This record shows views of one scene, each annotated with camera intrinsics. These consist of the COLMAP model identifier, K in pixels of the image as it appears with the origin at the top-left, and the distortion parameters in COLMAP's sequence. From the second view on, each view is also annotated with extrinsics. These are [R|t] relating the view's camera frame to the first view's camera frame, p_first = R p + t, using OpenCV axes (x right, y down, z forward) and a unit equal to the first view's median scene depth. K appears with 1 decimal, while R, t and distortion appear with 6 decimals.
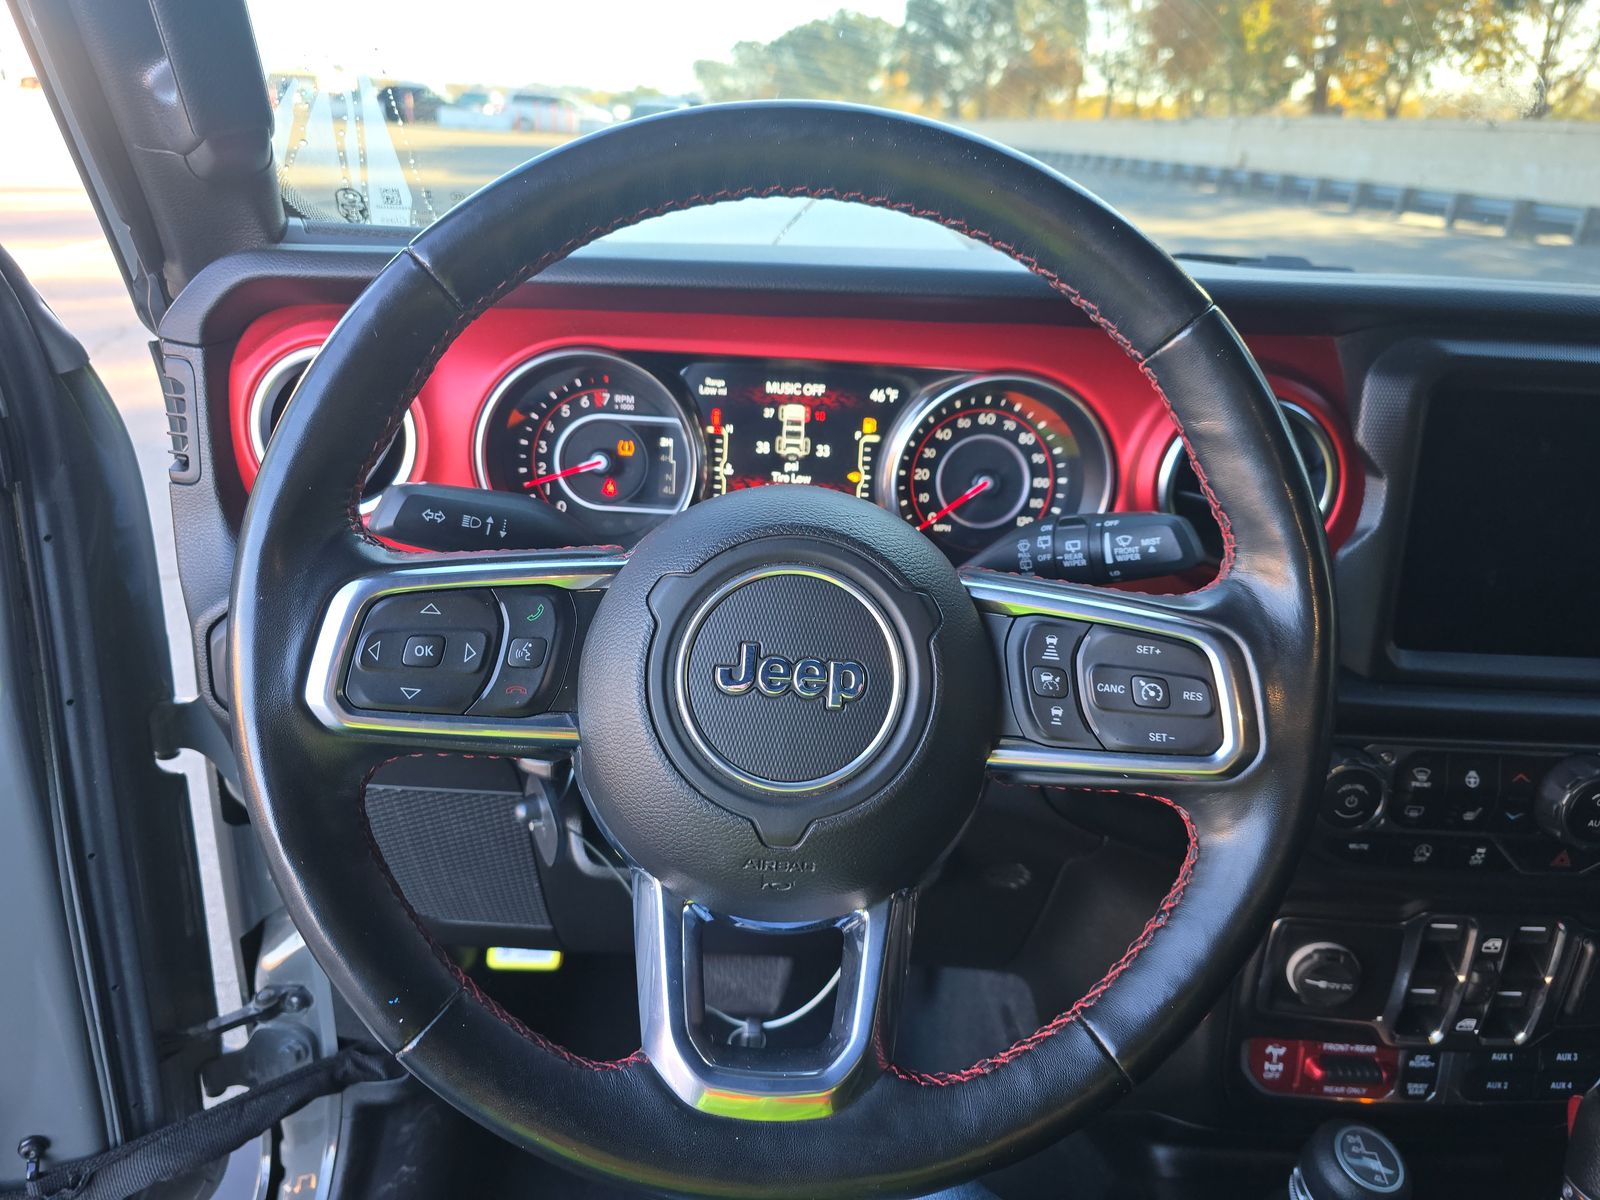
lens RADIAL K [[1087.2, 0, 800.0], [0, 1087.2, 600.0], [0, 0, 1]] dist [0.043965, -0.049914]
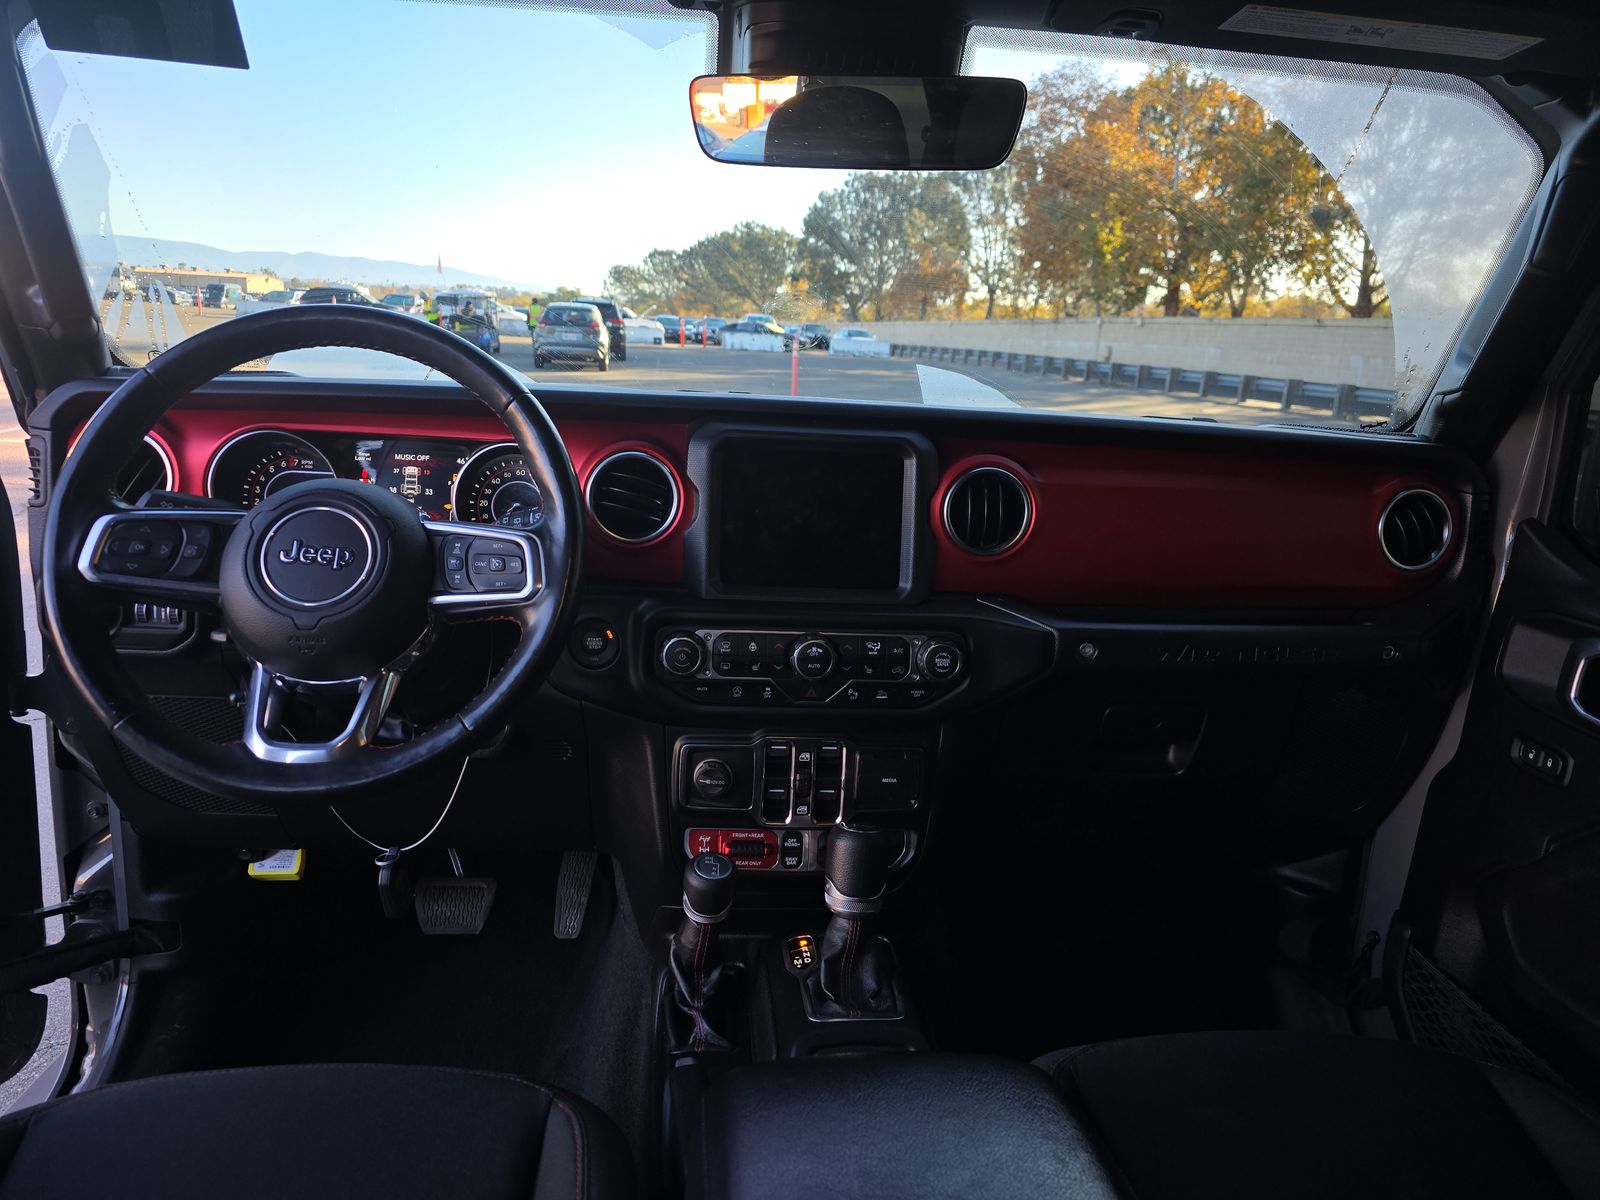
lens RADIAL K [[1069.6, 0, 805.1], [0, 1069.6, 598.4], [0, 0, 1]] dist [0.050256, -0.044736]
pose [[0.996681, -0.020032, 0.078906, 0.365177], [0.032293, 0.987019, -0.157323, 0.243790], [-0.074730, 0.159349, 0.984390, -0.542616]]
